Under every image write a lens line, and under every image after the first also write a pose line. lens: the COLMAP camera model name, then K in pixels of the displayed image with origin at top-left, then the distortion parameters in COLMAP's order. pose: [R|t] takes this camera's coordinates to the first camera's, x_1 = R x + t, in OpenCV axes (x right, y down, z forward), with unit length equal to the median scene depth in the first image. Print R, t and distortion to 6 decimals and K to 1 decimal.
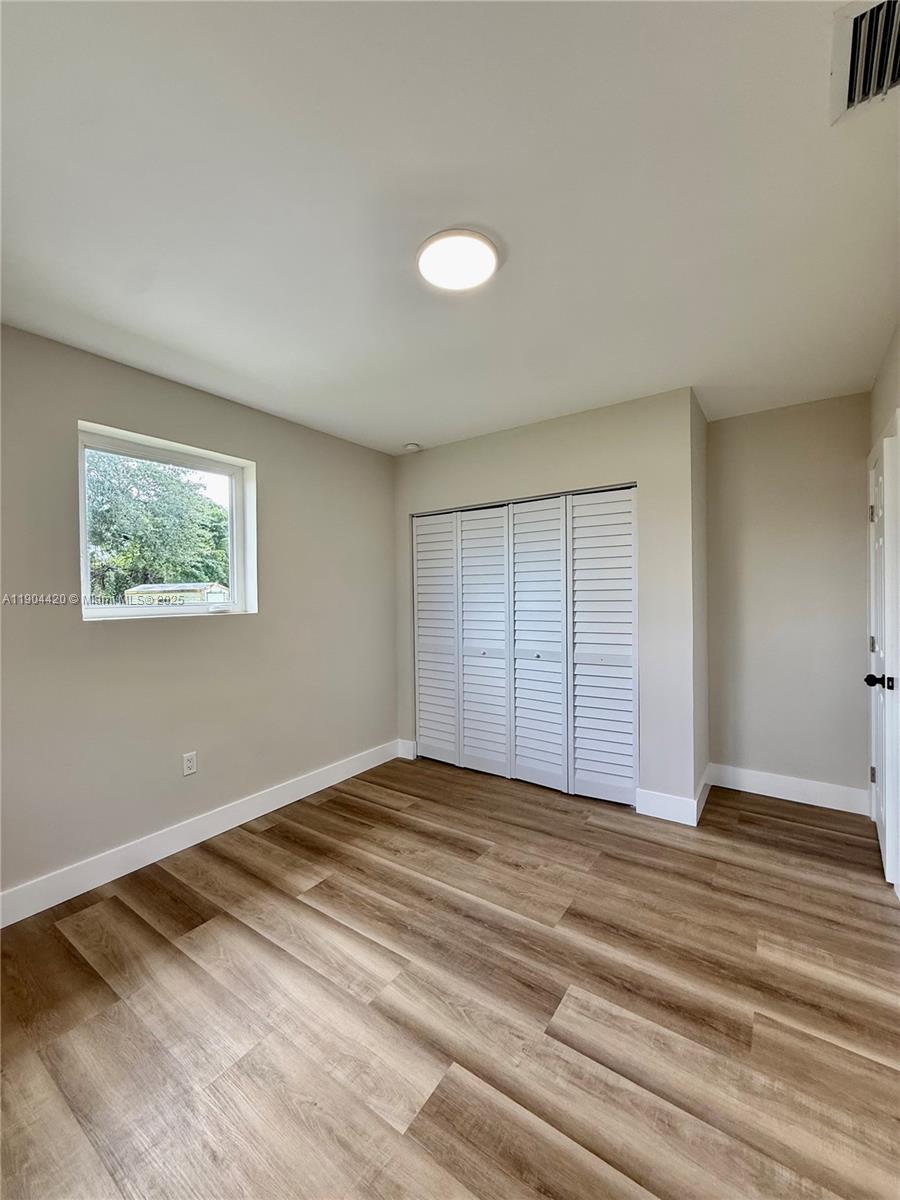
lens RADIAL K [[480.2, 0, 442.8], [0, 480.2, 597.5], [0, 0, 1]] dist [-0.000476, 0.000150]
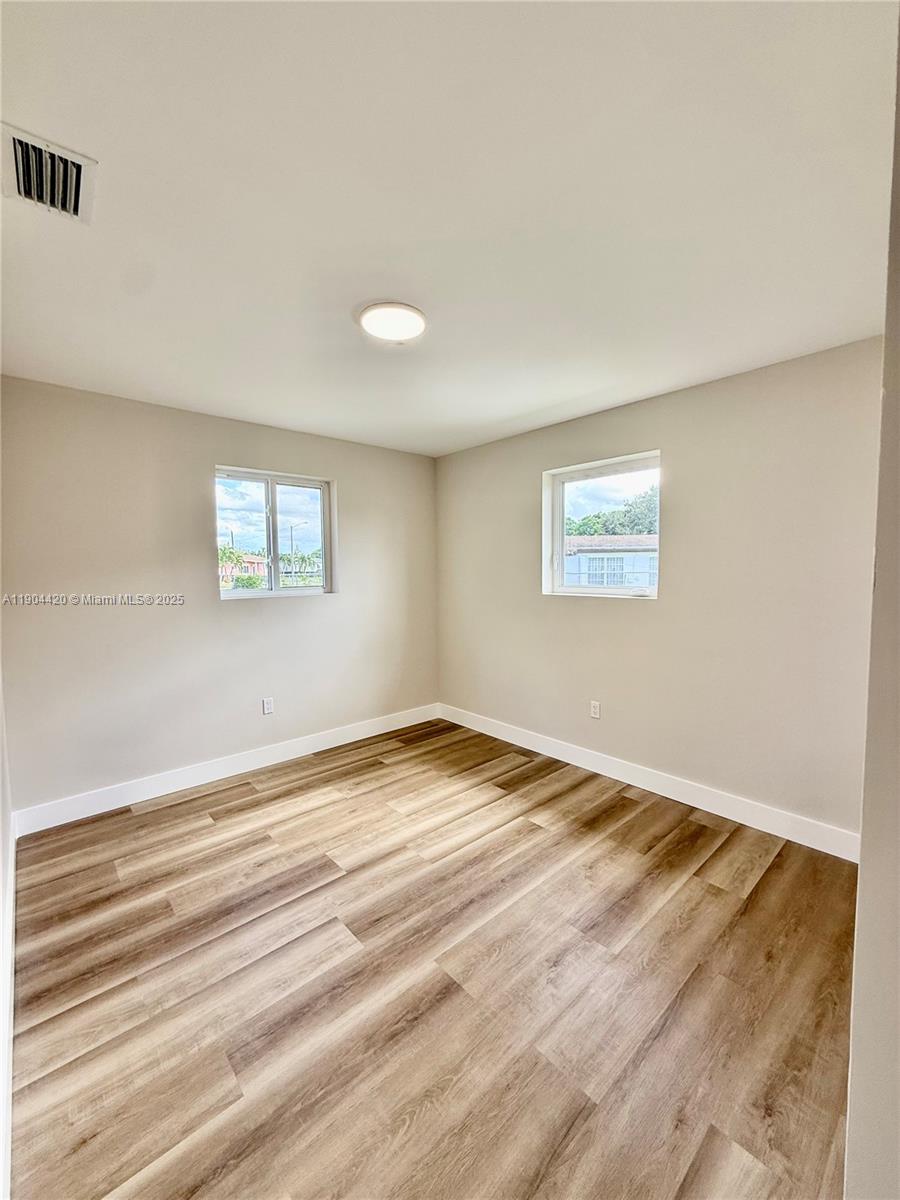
lens RADIAL K [[480.2, 0, 455.3], [0, 480.2, 591.3], [0, 0, 1]] dist [-0.000476, 0.000150]
pose [[-0.216066, 0.065908, -0.974152, 0.965314], [0.008581, 0.997809, 0.065605, -0.071377], [0.976341, 0.005816, -0.216158, 1.110909]]
